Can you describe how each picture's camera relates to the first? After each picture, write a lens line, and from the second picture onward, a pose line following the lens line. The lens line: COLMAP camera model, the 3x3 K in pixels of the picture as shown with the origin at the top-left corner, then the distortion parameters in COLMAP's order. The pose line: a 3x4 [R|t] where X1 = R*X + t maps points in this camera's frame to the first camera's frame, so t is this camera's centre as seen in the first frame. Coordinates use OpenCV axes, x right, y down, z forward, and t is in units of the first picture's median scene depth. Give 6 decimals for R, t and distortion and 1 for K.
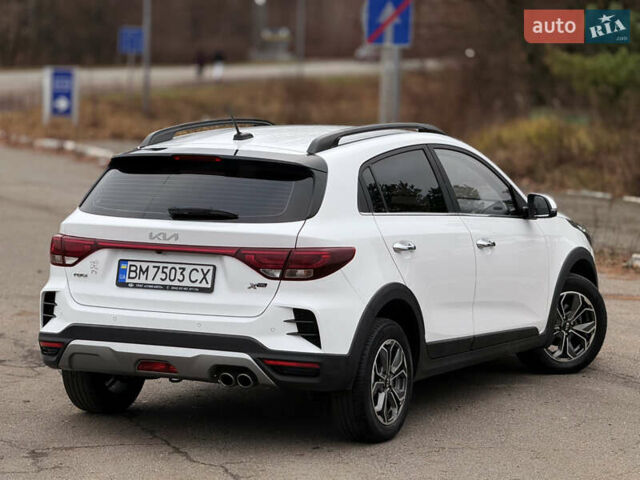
lens RADIAL K [[2260.3, 0, 320.0], [0, 2260.3, 240.0], [0, 0, 1]] dist [0.173337, 1.022089]
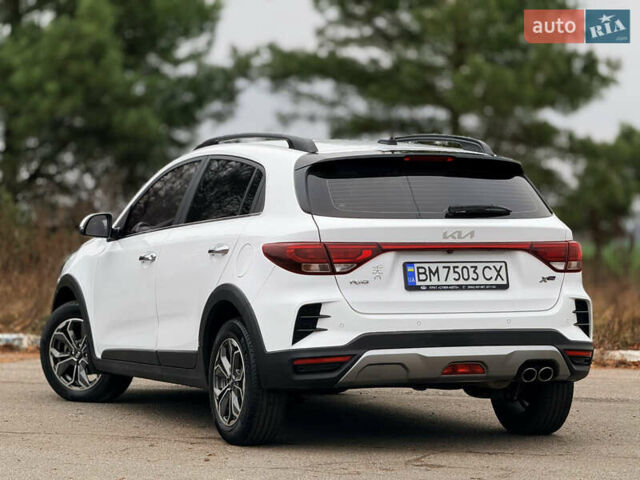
lens RADIAL K [[2260.3, 0, 320.0], [0, 2260.3, 240.0], [0, 0, 1]] dist [0.173337, 1.022089]
pose [[0.640828, -0.021246, 0.767390, -0.850025], [0.071261, 0.996947, -0.031907, 0.027302], [-0.764370, 0.075132, 0.640386, 0.418765]]
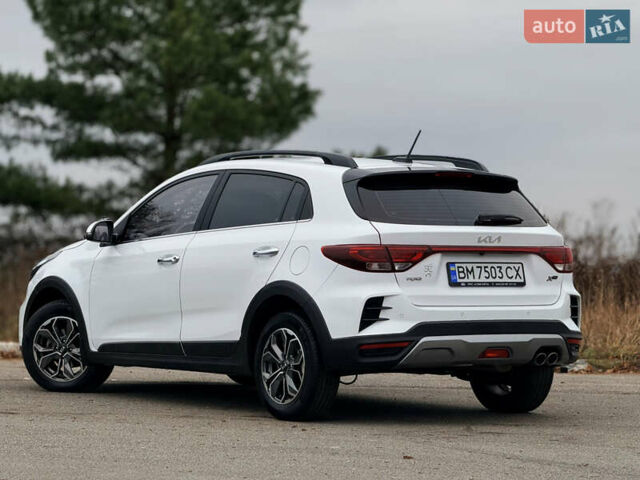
lens RADIAL K [[2260.3, 0, 320.0], [0, 2260.3, 240.0], [0, 0, 1]] dist [0.173337, 1.022089]
pose [[0.464253, -0.005827, 0.885684, -1.118108], [0.069449, 0.997139, -0.029843, 0.026721], [-0.882976, 0.075365, 0.463329, 0.540561]]
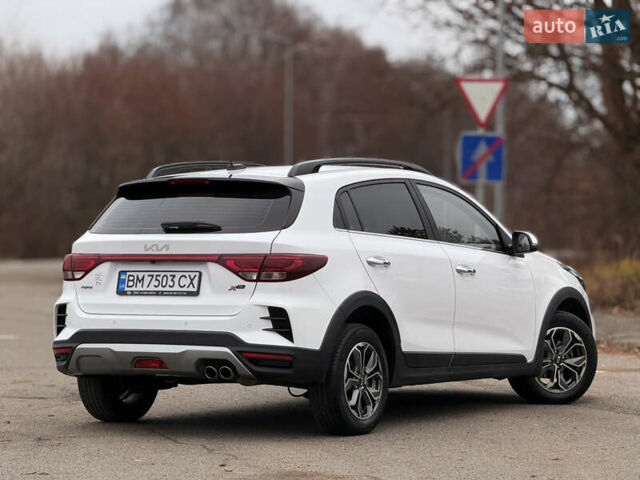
lens RADIAL K [[2260.3, 0, 320.0], [0, 2260.3, 240.0], [0, 0, 1]] dist [0.173337, 1.022089]
pose [[0.997202, -0.014357, -0.073368, 0.094014], [0.007870, 0.996094, -0.087951, 0.093636], [0.074344, 0.087127, 0.993419, -0.111339]]
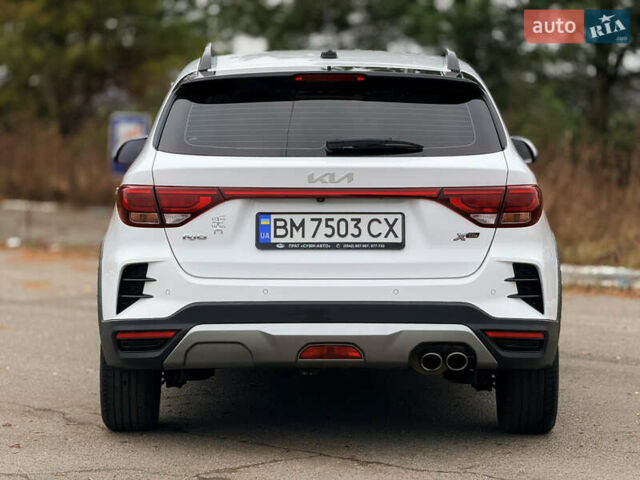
lens RADIAL K [[2260.3, 0, 320.0], [0, 2260.3, 240.0], [0, 0, 1]] dist [0.173337, 1.022089]
pose [[0.891230, -0.039955, 0.451787, -0.409702], [0.048600, 0.998790, -0.007542, 0.024320], [-0.450939, 0.028679, 0.892094, 0.330093]]
